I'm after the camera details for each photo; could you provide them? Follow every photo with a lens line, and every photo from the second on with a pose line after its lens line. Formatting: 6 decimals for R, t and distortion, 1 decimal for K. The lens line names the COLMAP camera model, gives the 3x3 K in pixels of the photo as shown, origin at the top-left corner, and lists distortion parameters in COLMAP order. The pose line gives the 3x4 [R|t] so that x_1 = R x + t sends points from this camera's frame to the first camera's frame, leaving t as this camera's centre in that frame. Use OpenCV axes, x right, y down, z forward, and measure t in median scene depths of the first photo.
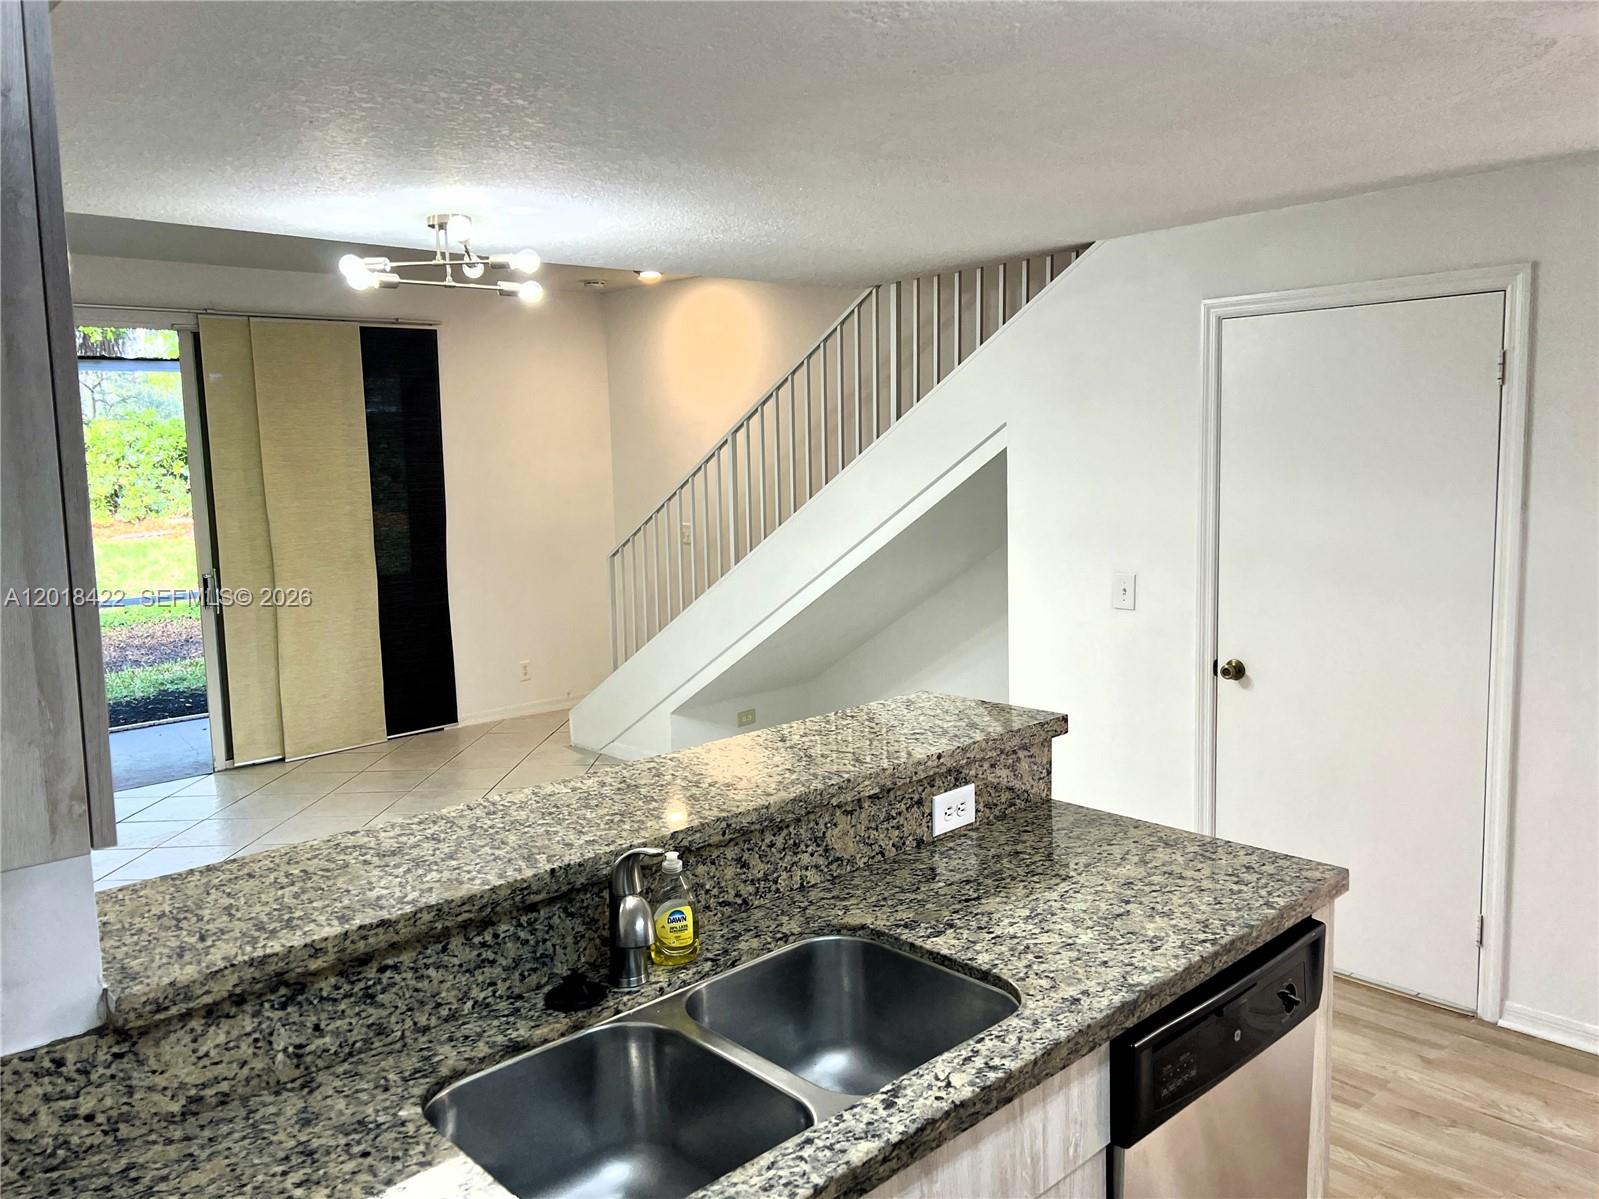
lens RADIAL K [[1225.2, 0, 801.3], [0, 1225.2, 595.9], [0, 0, 1]] dist [0.007639, 0.000897]
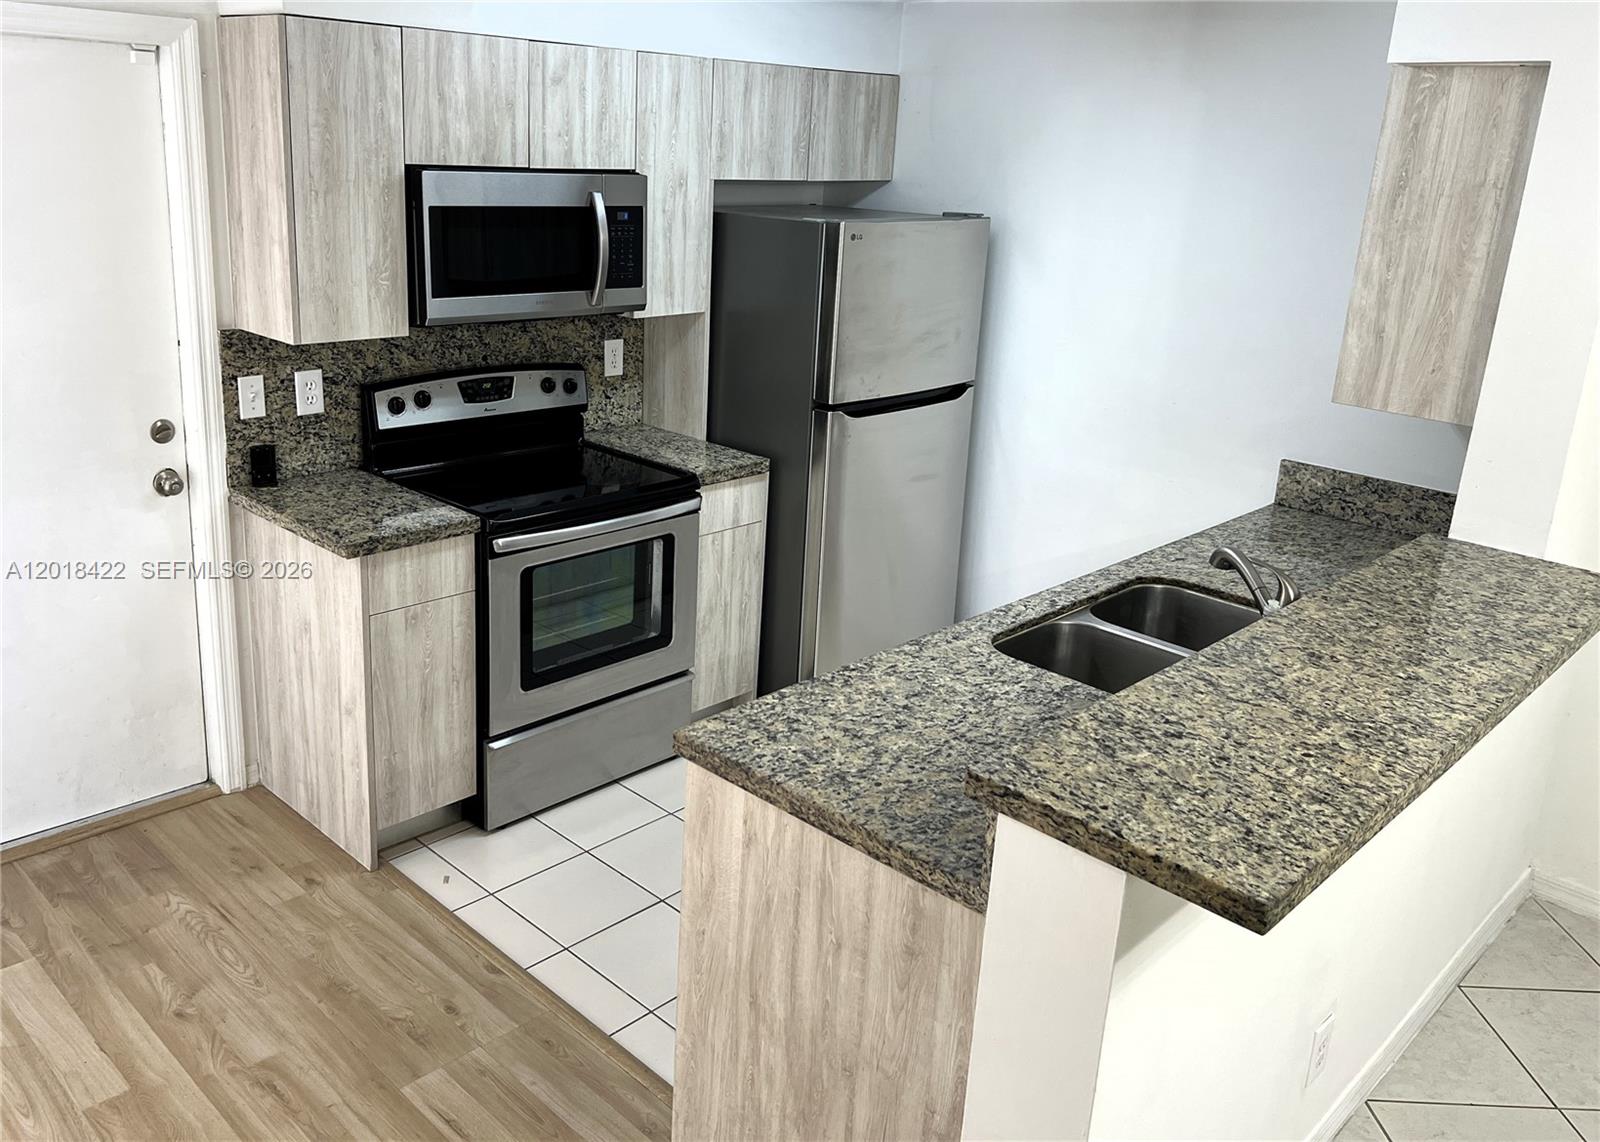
lens RADIAL K [[1399.3, 0, 798.7], [0, 1399.3, 571.8], [0, 0, 1]] dist [0.003619, -0.002228]
pose [[-0.995086, 0.007115, -0.098760, 0.495048], [-0.035970, 0.903297, 0.427506, -0.394334], [0.092251, 0.428958, -0.898602, 2.110407]]
